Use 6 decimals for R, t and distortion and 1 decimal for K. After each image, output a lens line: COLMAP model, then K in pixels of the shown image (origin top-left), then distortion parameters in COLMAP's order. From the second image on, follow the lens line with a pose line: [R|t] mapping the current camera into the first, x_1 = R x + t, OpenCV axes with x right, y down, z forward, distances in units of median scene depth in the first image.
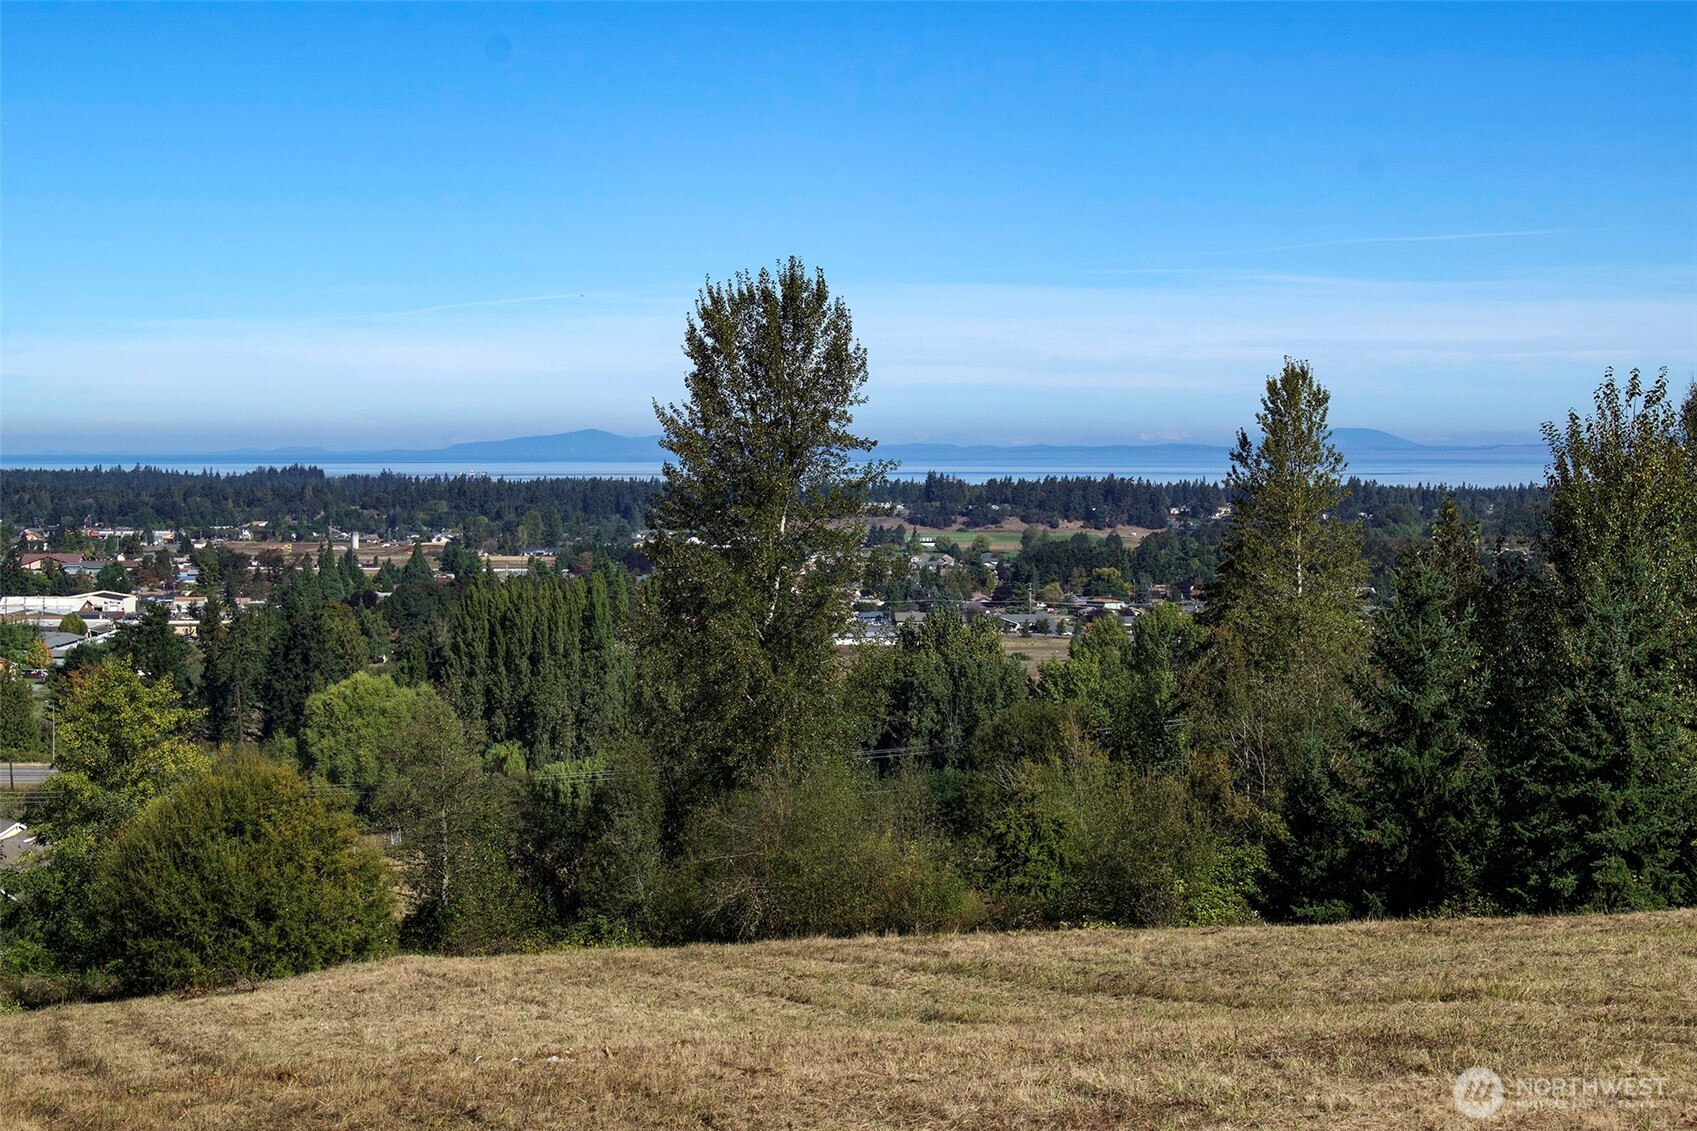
lens RADIAL K [[3985.1, 0, 848.5], [0, 3985.1, 565.5], [0, 0, 1]] dist [0.056205, 0.454976]
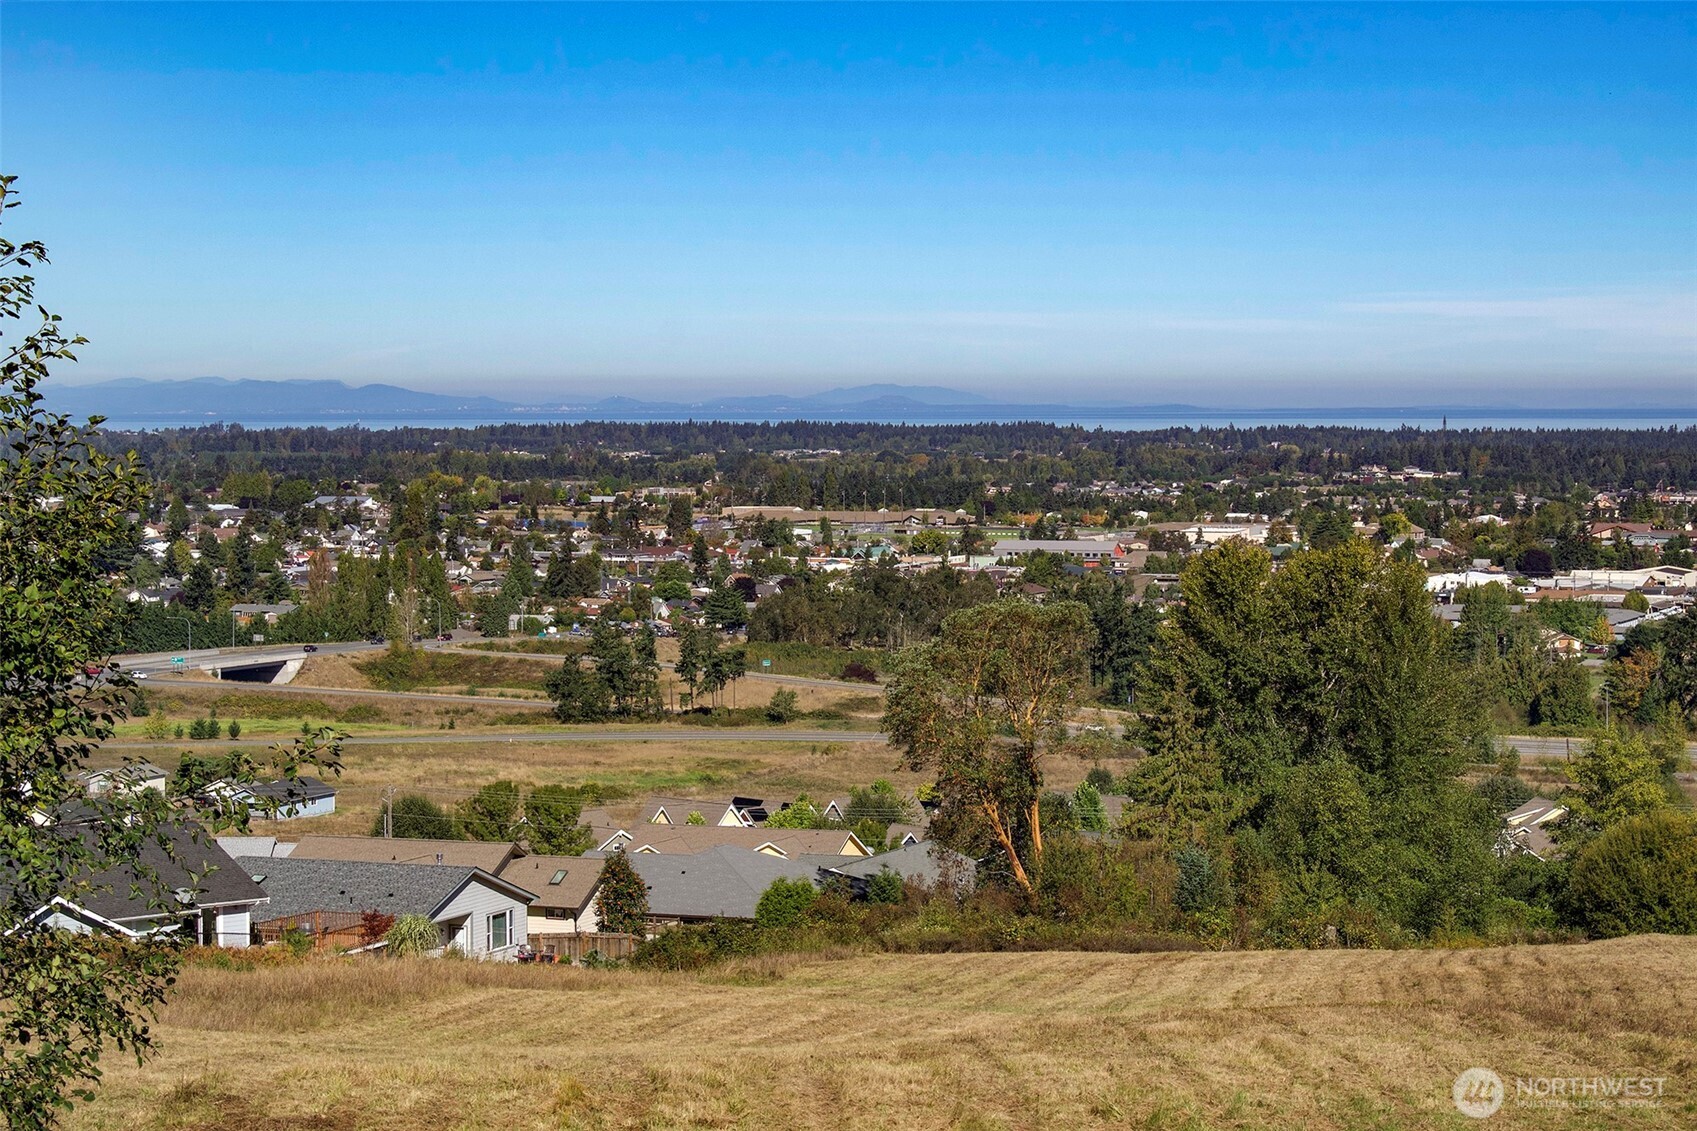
lens RADIAL K [[3955.6, 0, 845.5], [0, 3955.6, 536.2], [0, 0, 1]] dist [0.069616, 0.109084]
pose [[0.924146, 0.013665, -0.381795, 0.019490], [-0.011851, 0.999905, 0.007101, -0.008596], [0.381855, -0.002037, 0.924220, -0.078864]]
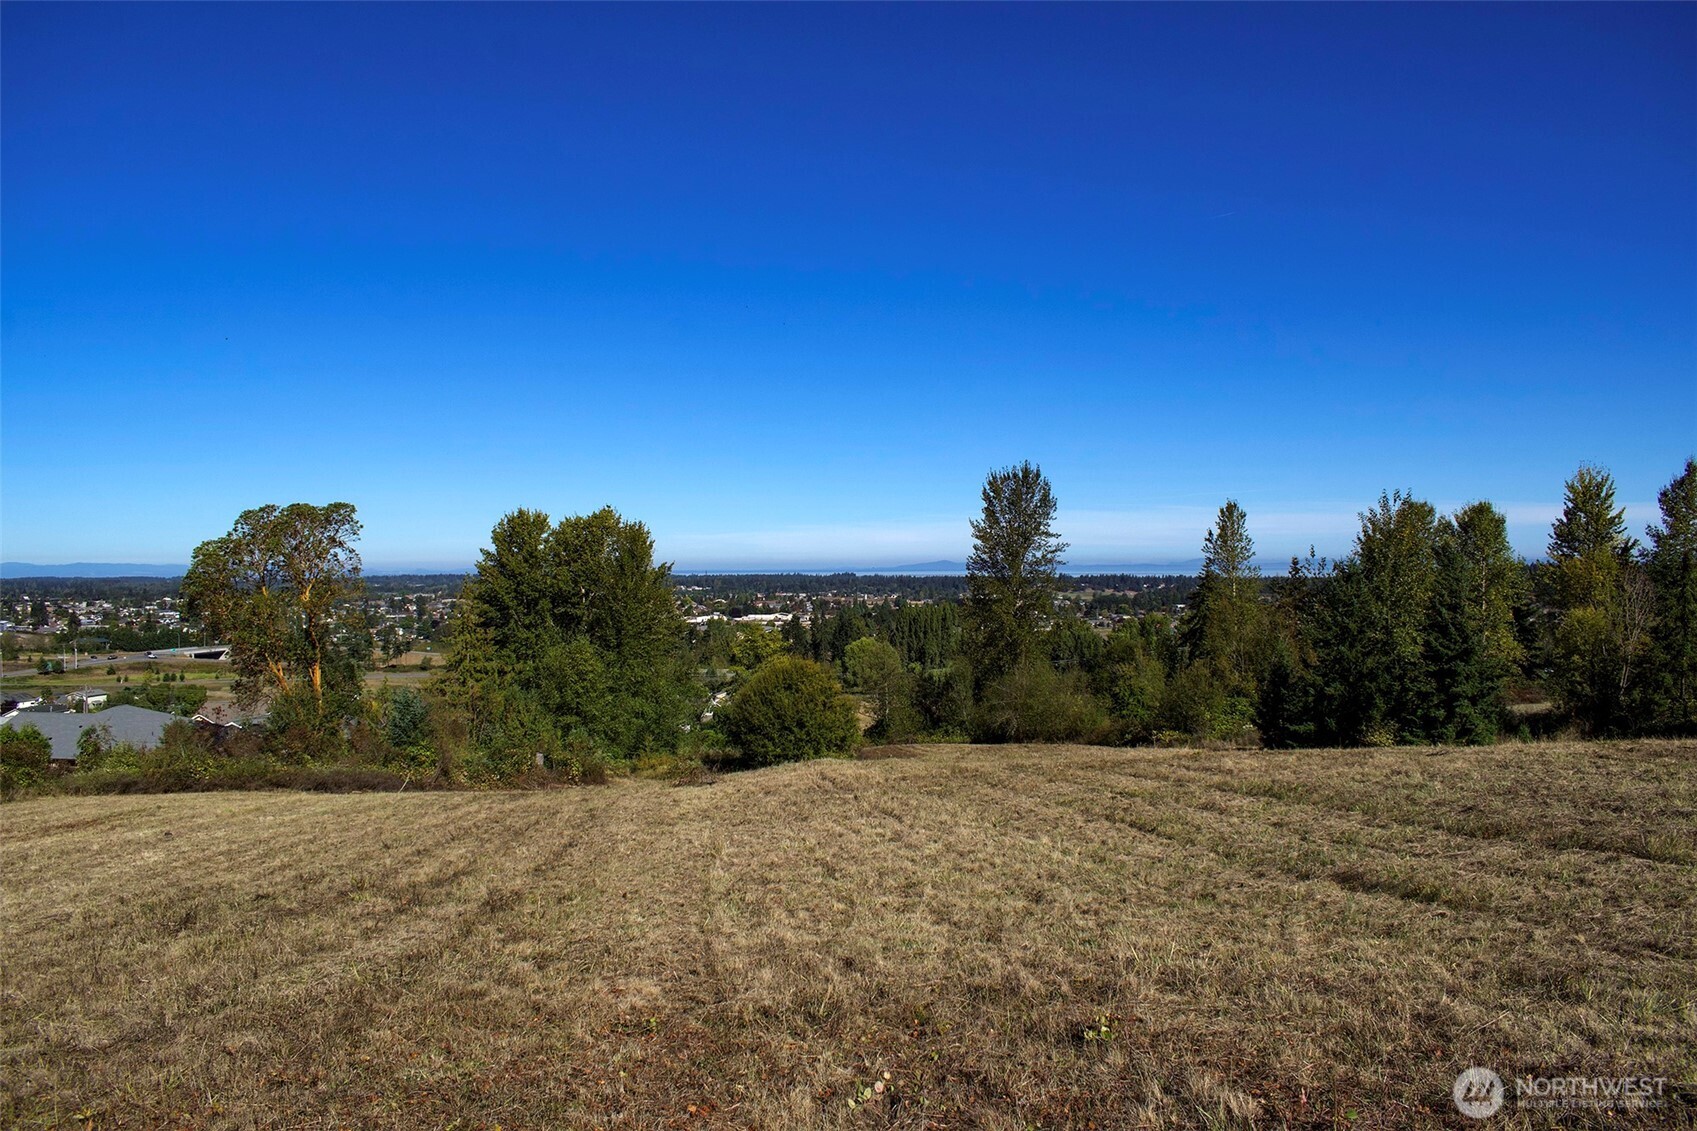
lens RADIAL K [[1336.7, 0, 840.5], [0, 1336.7, 570.2], [0, 0, 1]] dist [-0.099250, 0.004354]
pose [[0.989848, -0.006325, -0.141987, -0.001652], [0.002518, 0.999633, -0.026982, 0.002106], [0.142106, 0.026350, 0.989501, 0.026379]]
